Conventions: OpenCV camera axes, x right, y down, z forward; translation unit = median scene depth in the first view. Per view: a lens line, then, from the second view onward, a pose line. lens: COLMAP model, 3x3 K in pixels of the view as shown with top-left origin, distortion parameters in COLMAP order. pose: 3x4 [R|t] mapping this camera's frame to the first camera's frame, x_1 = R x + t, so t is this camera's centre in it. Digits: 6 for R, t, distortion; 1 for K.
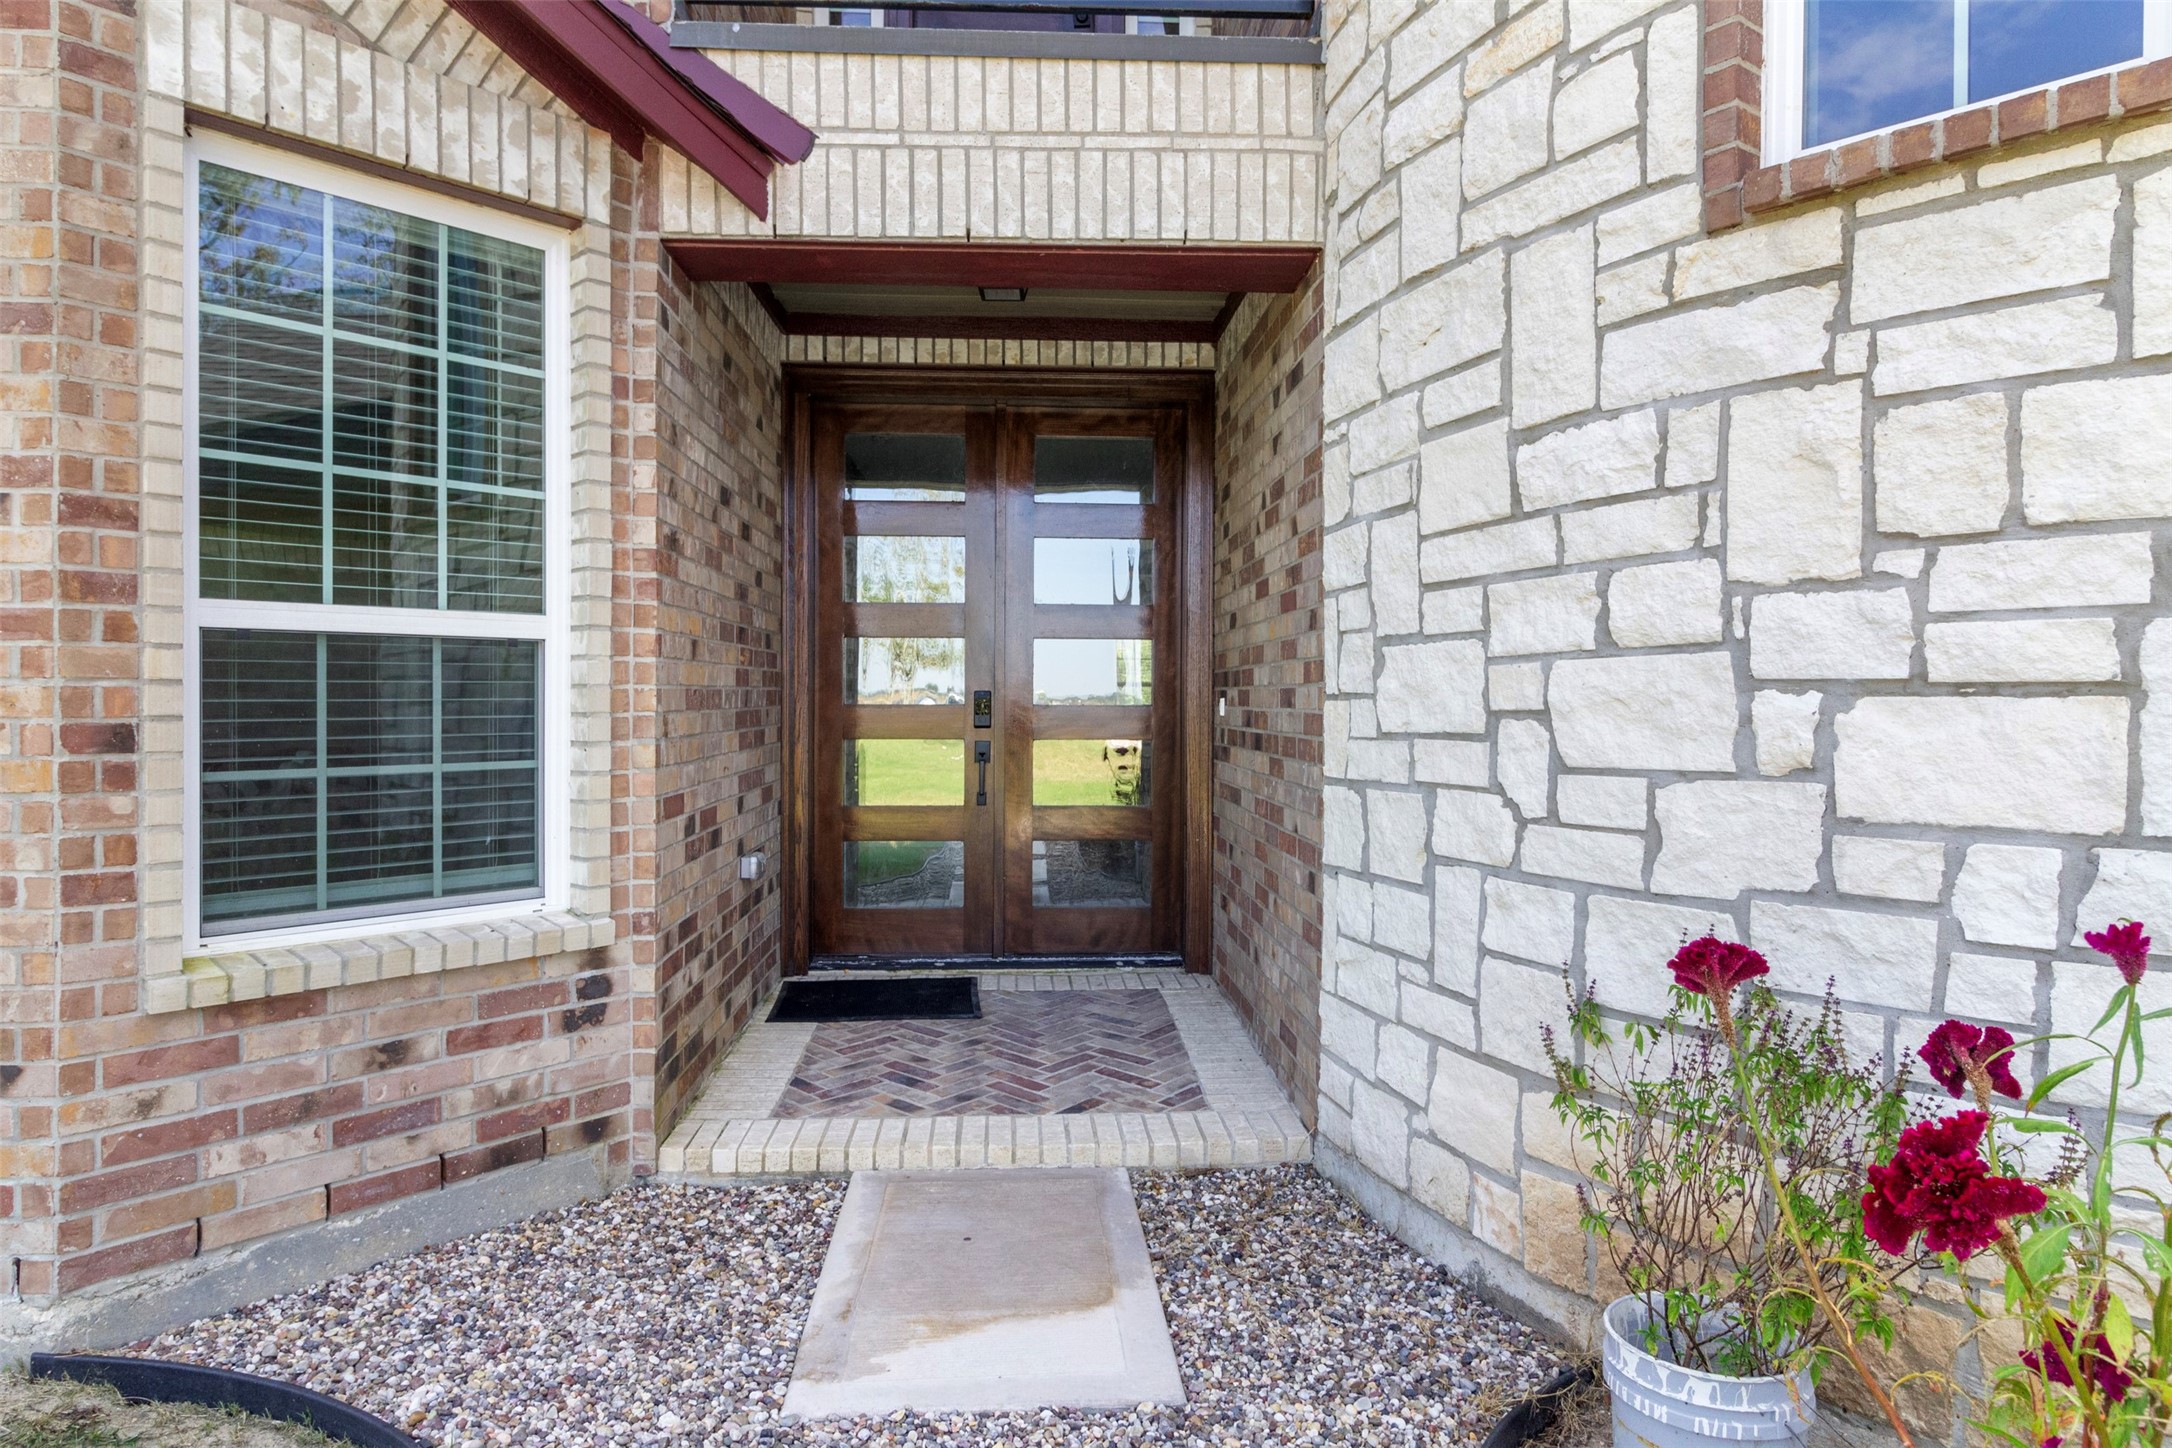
lens RADIAL K [[1326.8, 0, 1071.4], [0, 1326.8, 717.1], [0, 0, 1]] dist [0.001539, 0.002147]
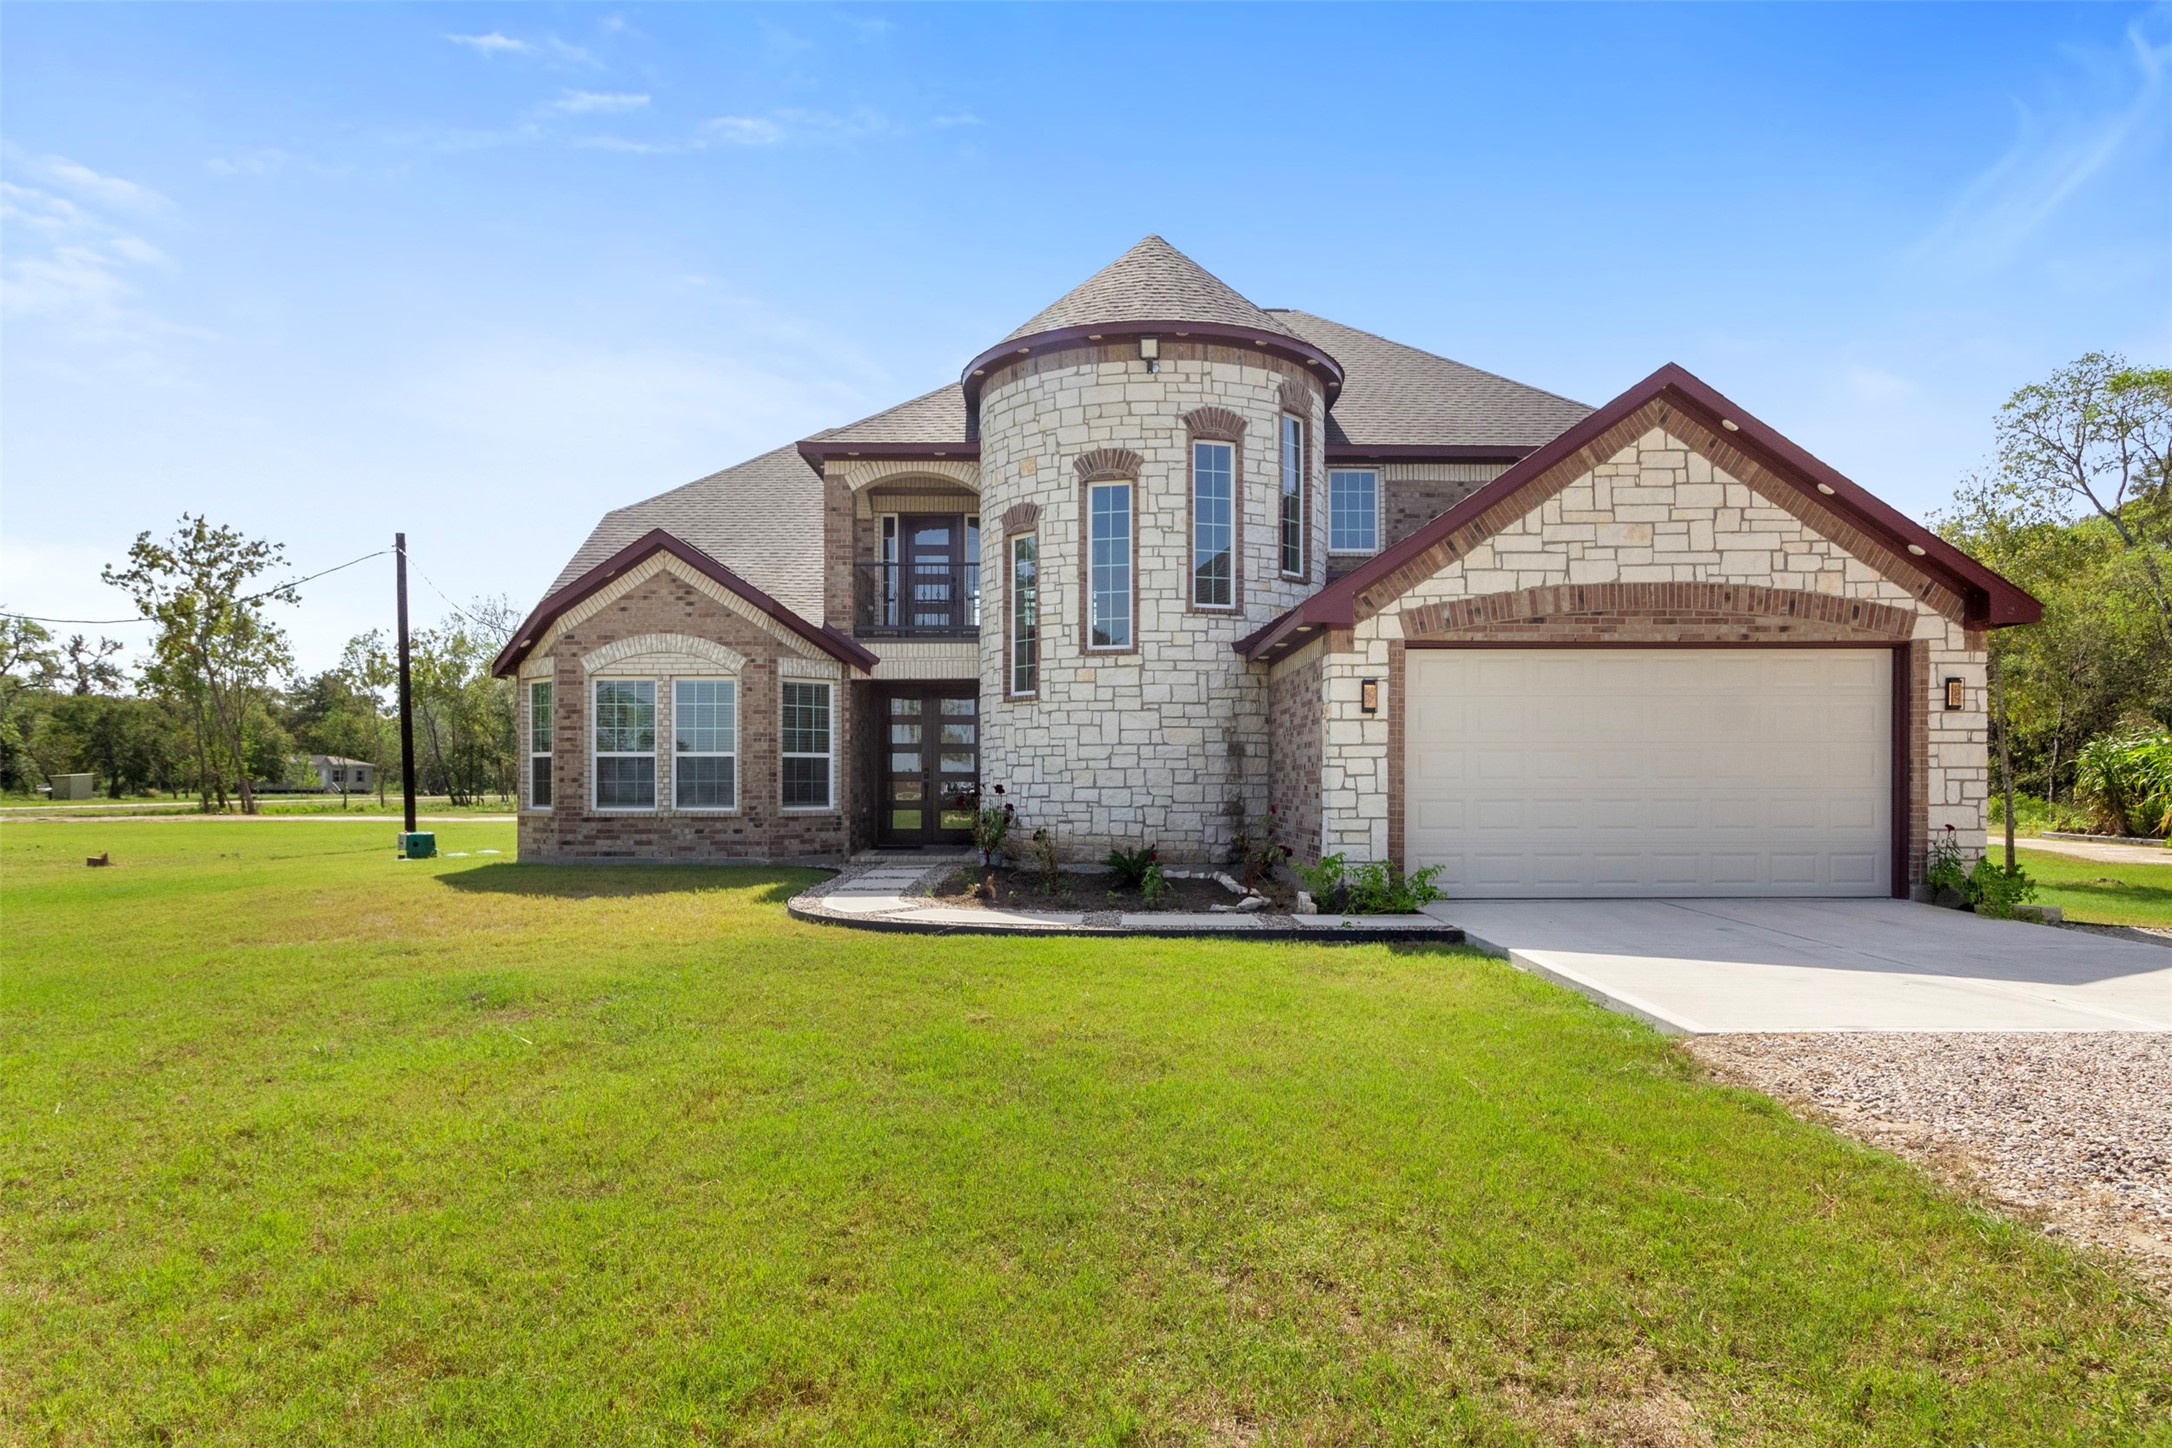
lens RADIAL K [[1326.8, 0, 1073.4], [0, 1326.8, 768.4], [0, 0, 1]] dist [0.001539, 0.002147]
pose [[0.998511, -0.006181, -0.054206, 0.991623], [0.004971, 0.999736, -0.022426, 0.123619], [0.054330, 0.022123, 0.998278, -4.874618]]
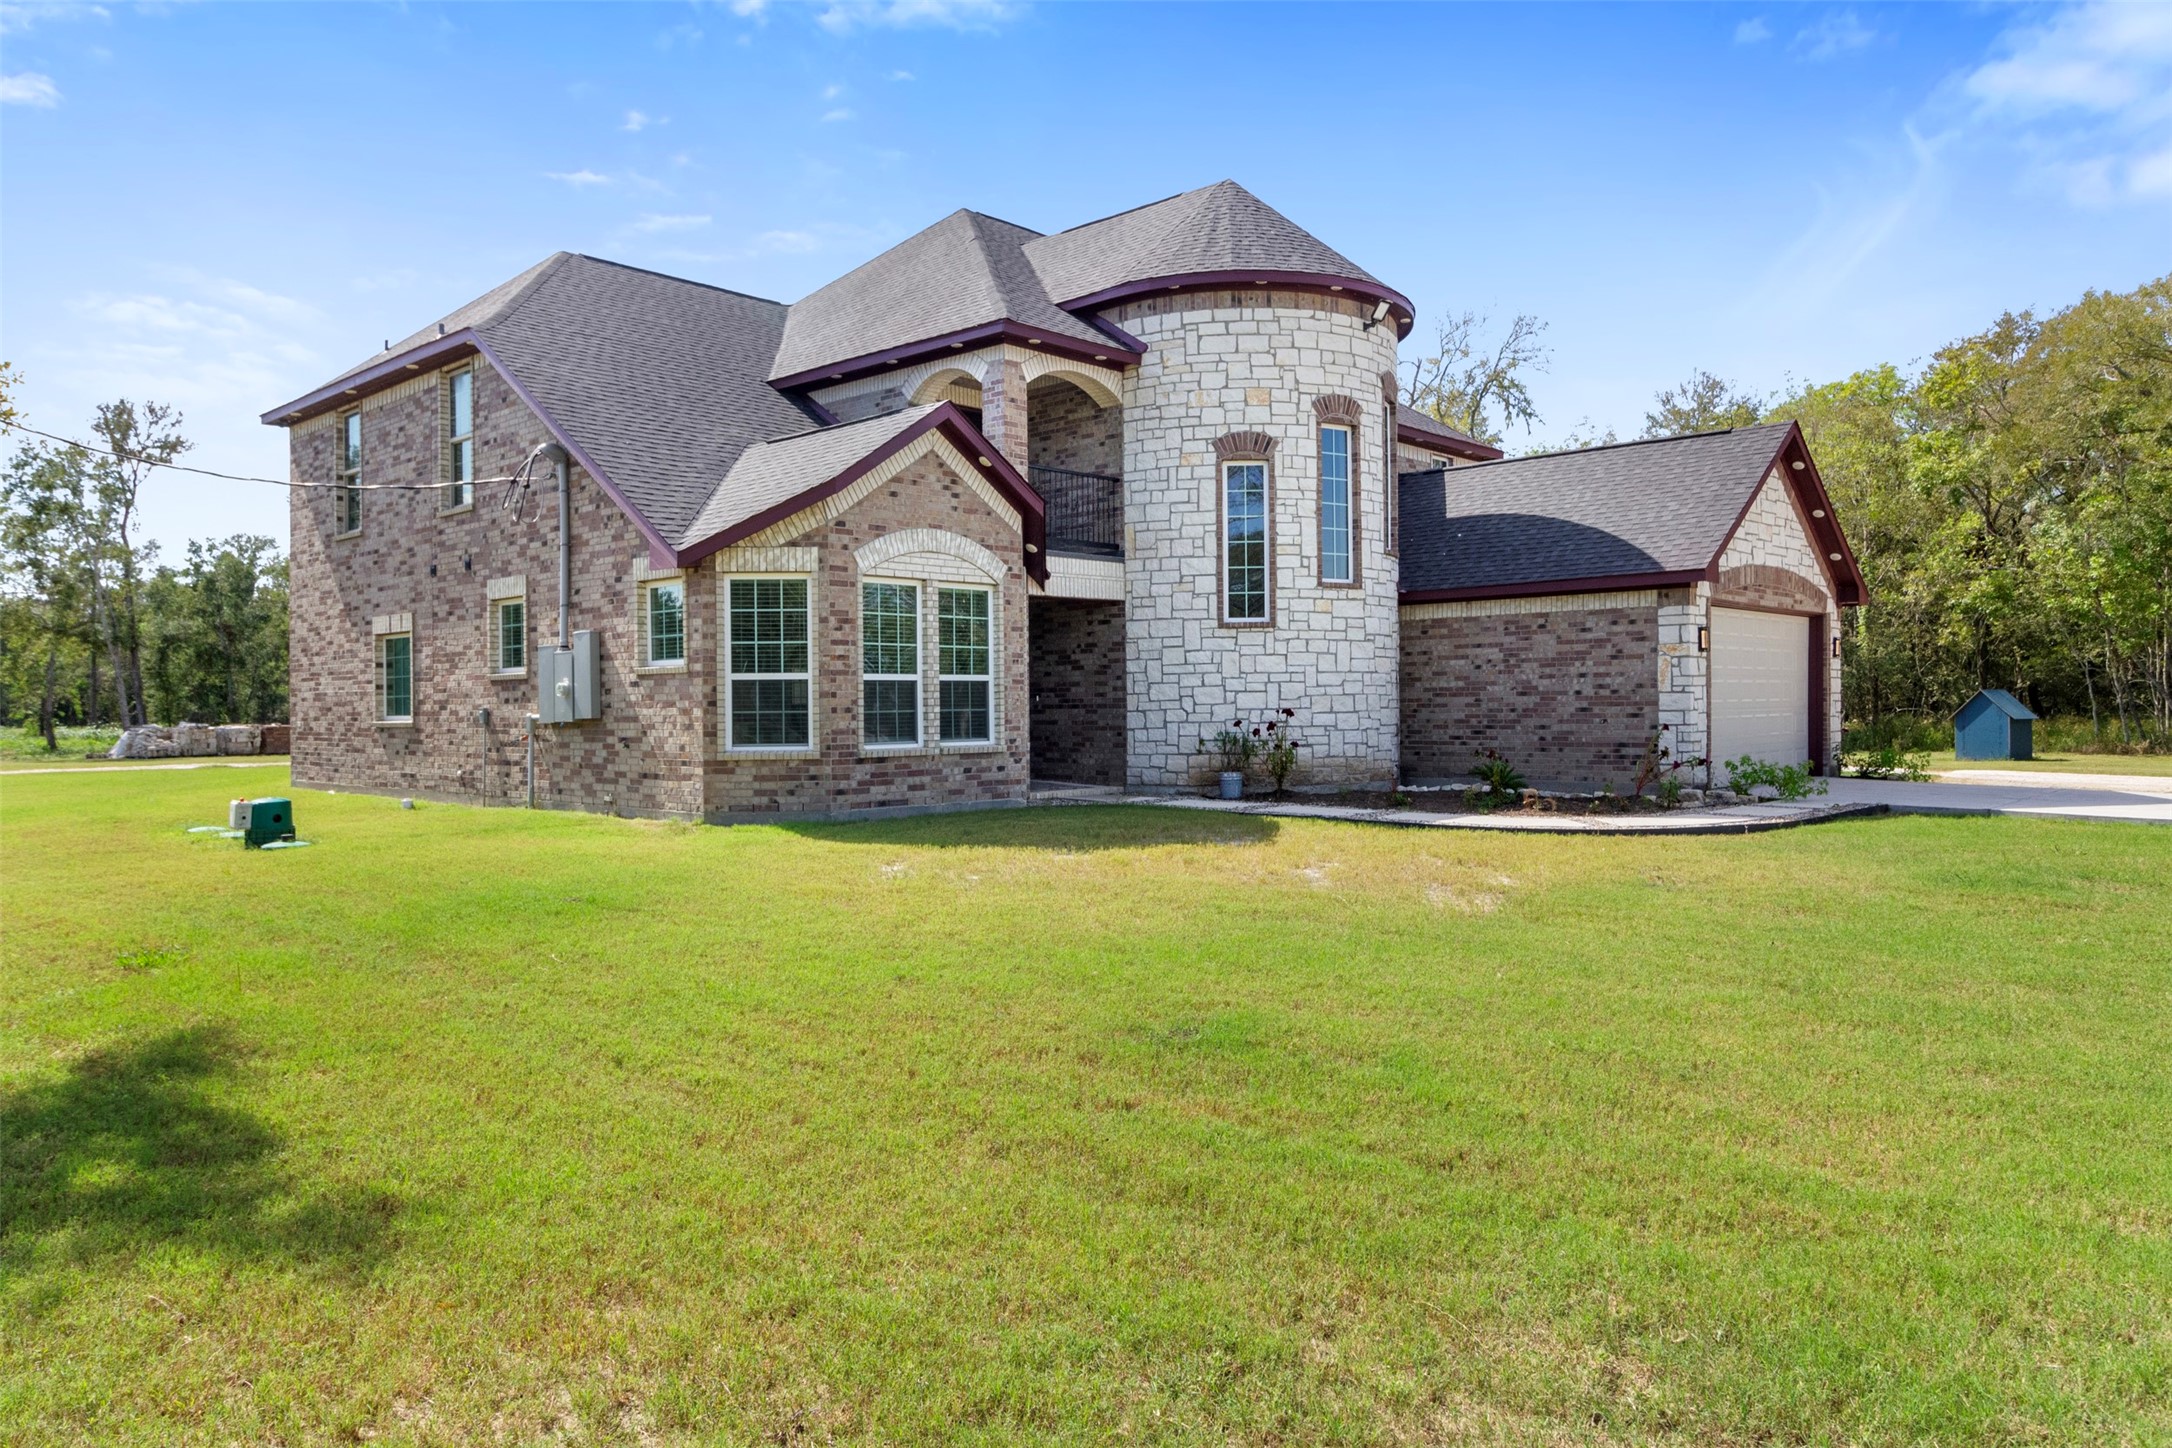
lens RADIAL K [[1435.2, 0, 1079.0], [0, 1435.2, 704.8], [0, 0, 1]] dist [0.006084, 0.000987]
pose [[0.727495, -0.011931, 0.686009, -4.256226], [0.022328, 0.999731, -0.006292, 0.063746], [-0.685749, 0.019895, 0.727566, -3.245434]]
